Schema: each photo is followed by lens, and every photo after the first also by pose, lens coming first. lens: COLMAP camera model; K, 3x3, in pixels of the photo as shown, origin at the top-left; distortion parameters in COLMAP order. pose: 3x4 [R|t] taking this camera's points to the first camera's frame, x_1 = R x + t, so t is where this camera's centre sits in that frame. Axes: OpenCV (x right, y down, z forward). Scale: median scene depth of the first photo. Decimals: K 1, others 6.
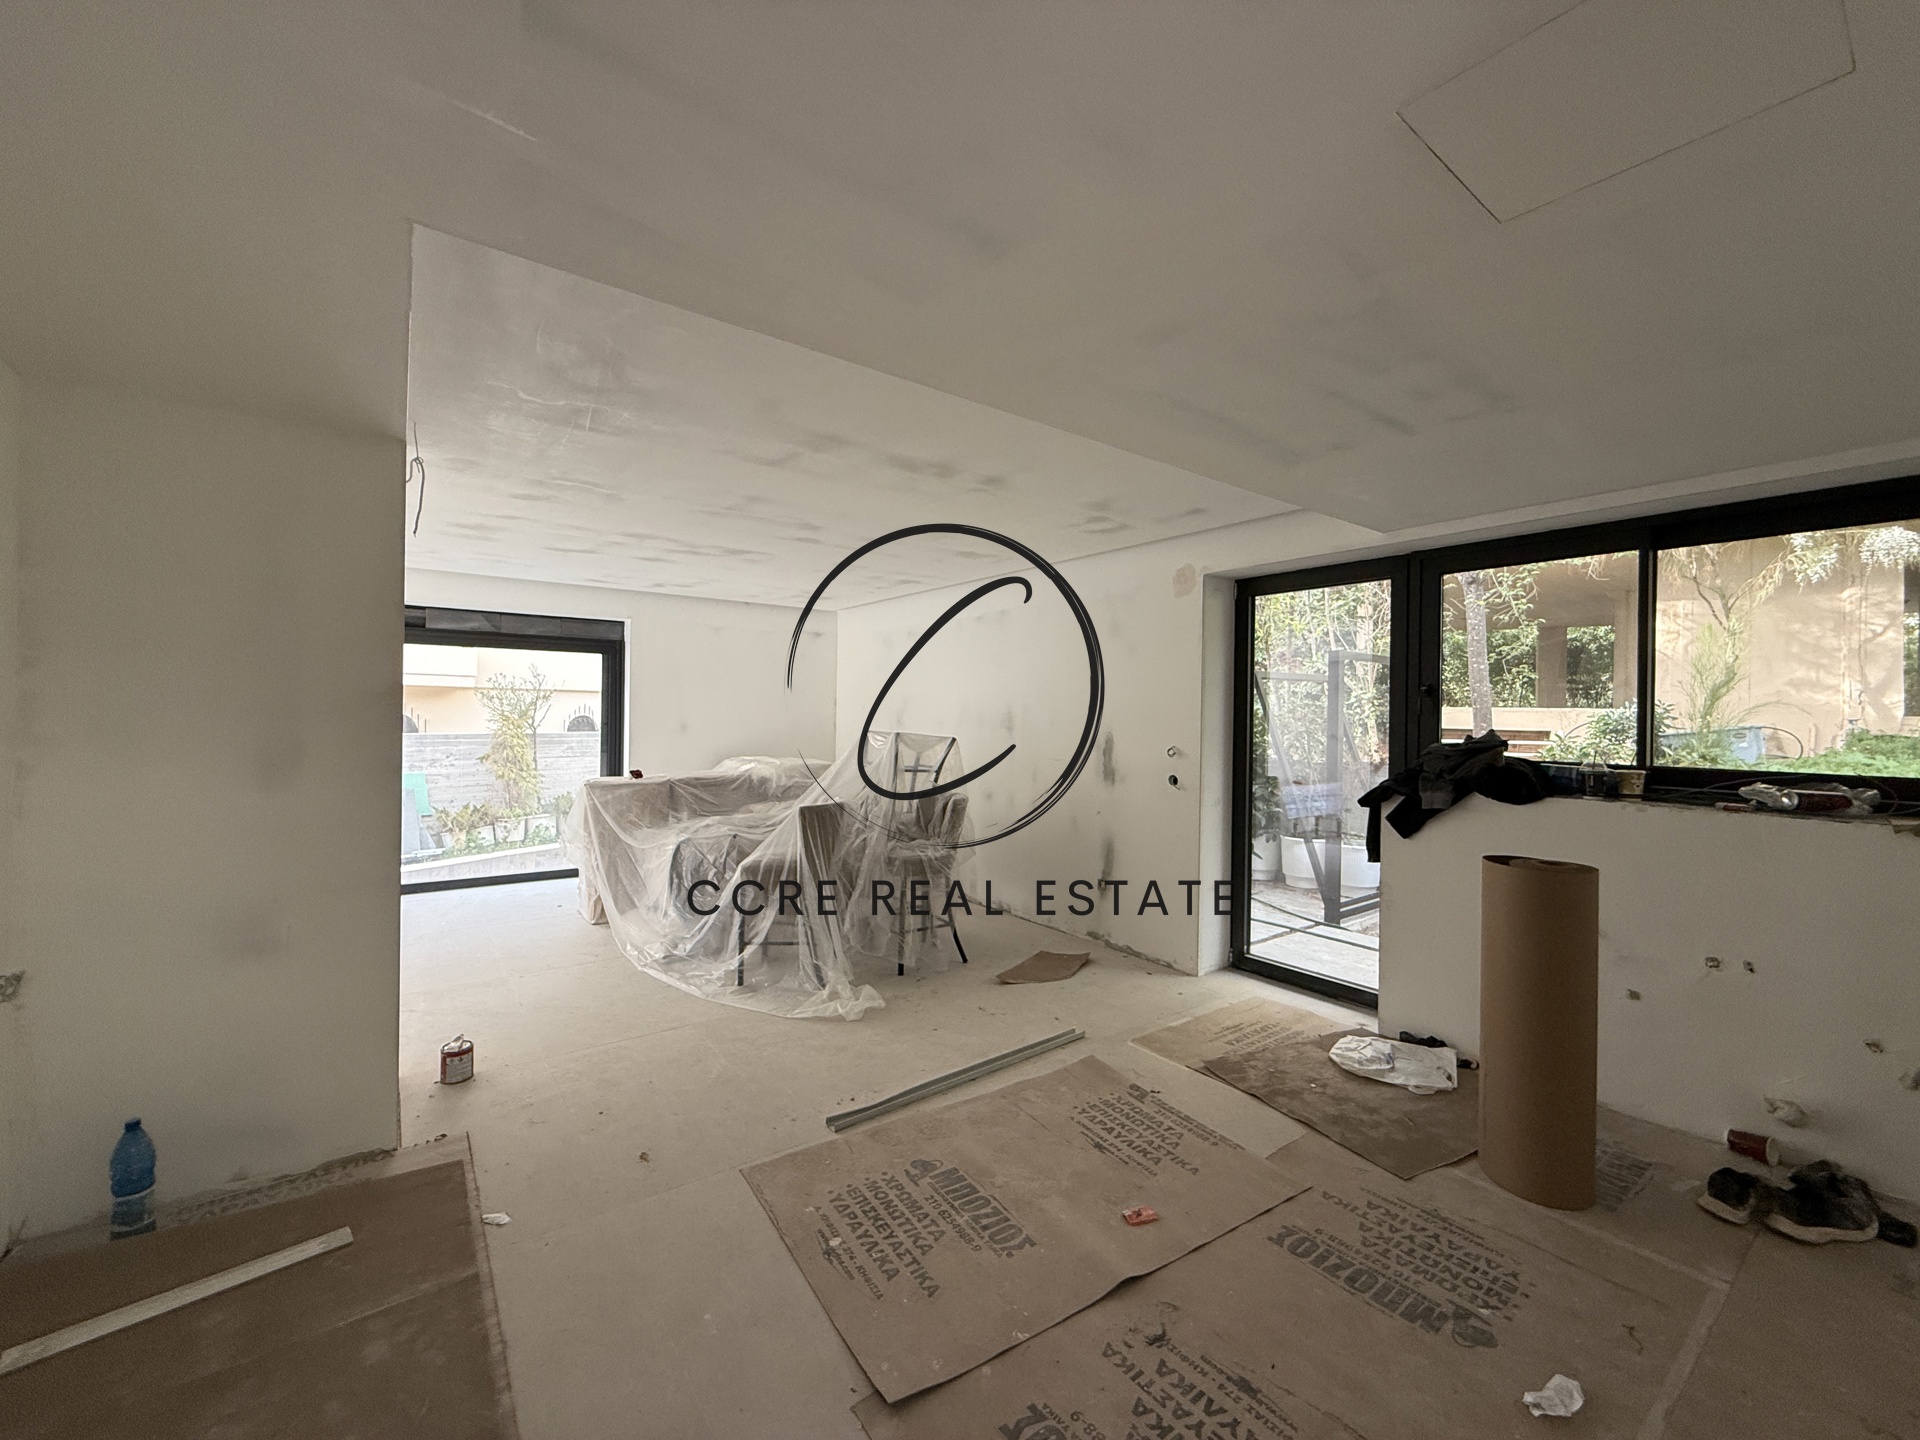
lens RADIAL K [[764.1, 0, 960.0], [0, 764.1, 720.0], [0, 0, 1]] dist [-0.000096, -0.000051]
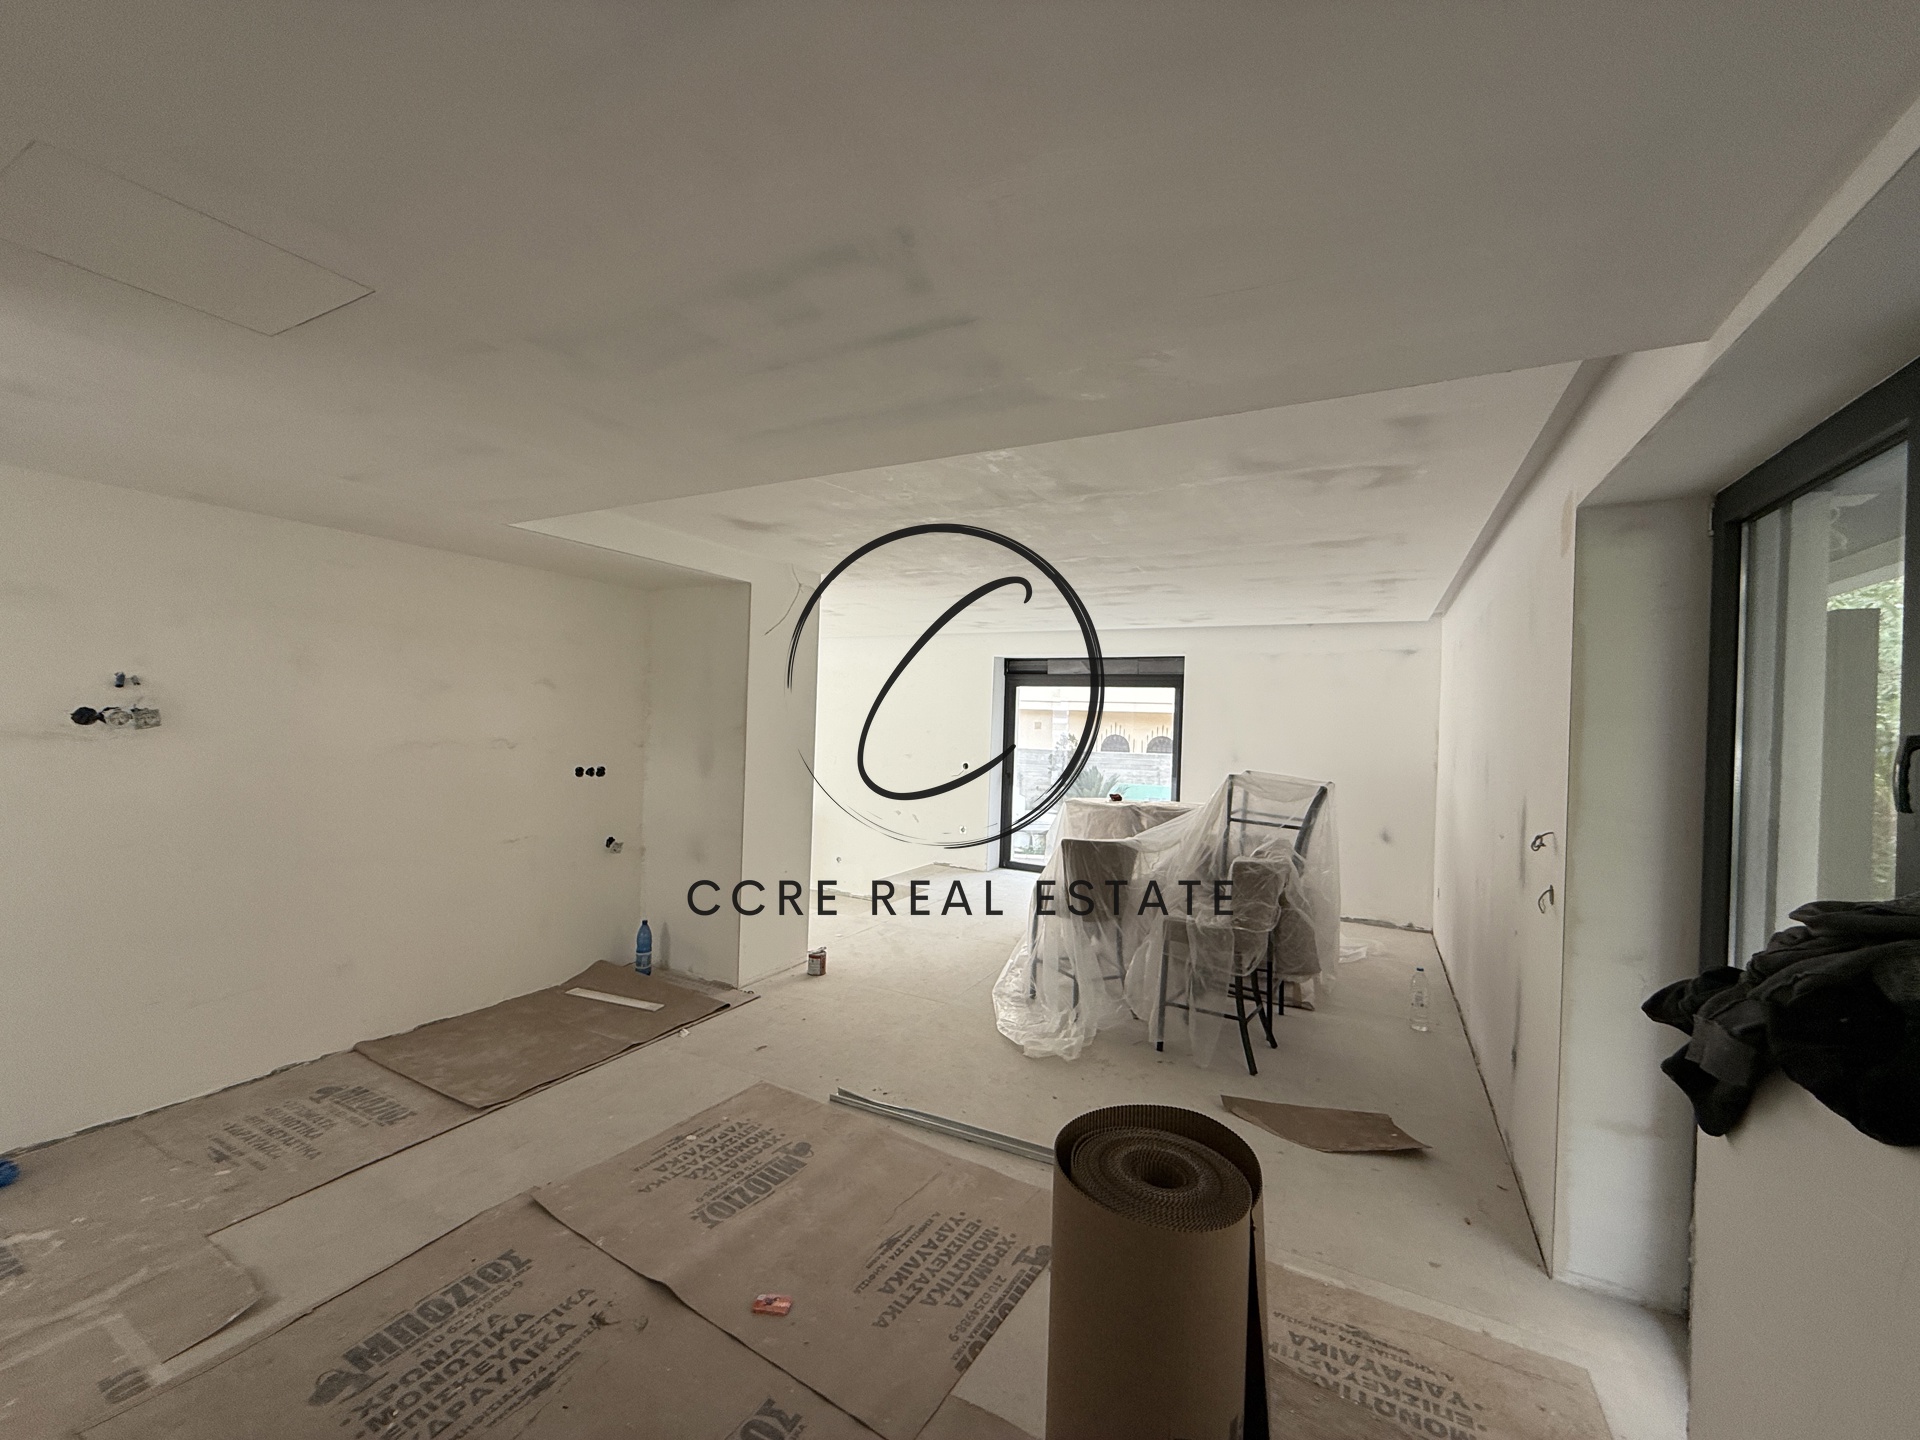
lens RADIAL K [[765.4, 0, 952.6], [0, 765.4, 718.1], [0, 0, 1]] dist [-0.000008, -0.000199]
pose [[0.425352, -0.000658, -0.905028, 1.012637], [-0.031861, 0.999369, -0.015701, -0.041433], [0.904467, 0.035513, 0.425062, 0.657241]]
